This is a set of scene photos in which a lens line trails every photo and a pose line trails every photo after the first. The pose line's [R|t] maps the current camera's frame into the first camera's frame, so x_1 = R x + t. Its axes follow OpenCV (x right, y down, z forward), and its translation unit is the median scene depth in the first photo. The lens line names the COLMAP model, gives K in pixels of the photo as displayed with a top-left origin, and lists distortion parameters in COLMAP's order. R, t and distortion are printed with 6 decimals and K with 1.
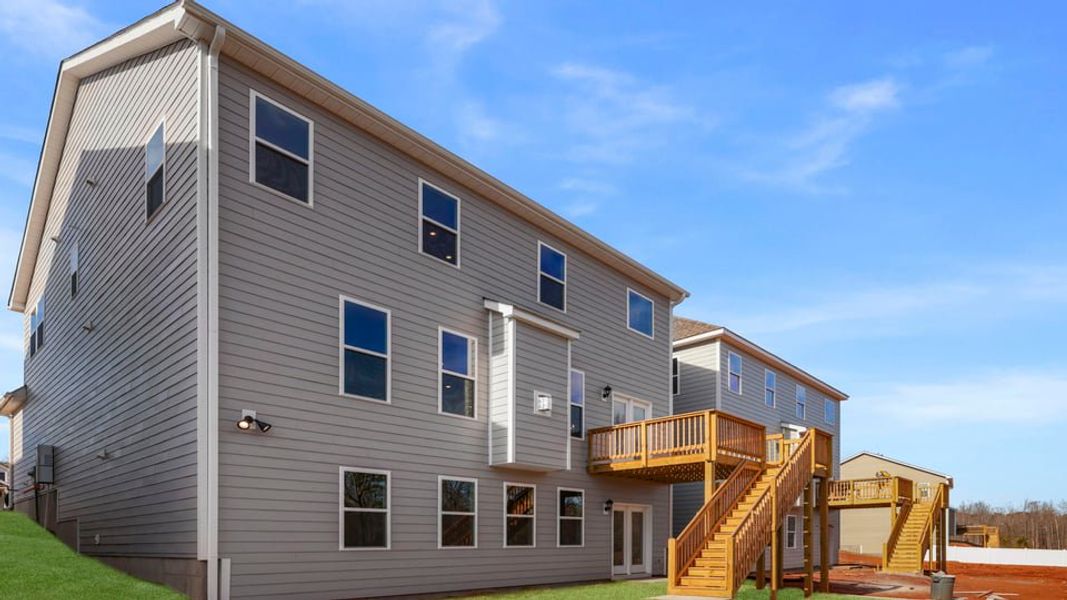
lens RADIAL K [[504.8, 0, 533.5], [0, 504.8, 300.0], [0, 0, 1]] dist [0.001854, -0.000037]
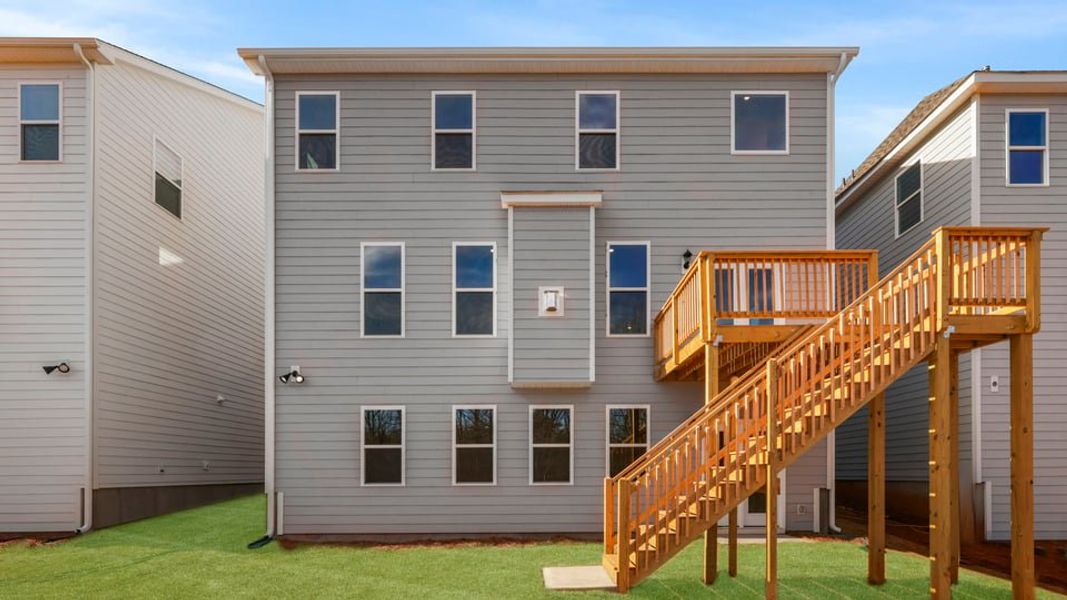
lens RADIAL K [[504.8, 0, 533.5], [0, 504.8, 300.0], [0, 0, 1]] dist [0.001854, -0.000037]
pose [[0.719862, -0.230133, -0.654857, 0.493086], [0.301718, 0.953391, -0.003377, 0.205164], [0.625112, -0.195151, 0.755745, 0.434026]]
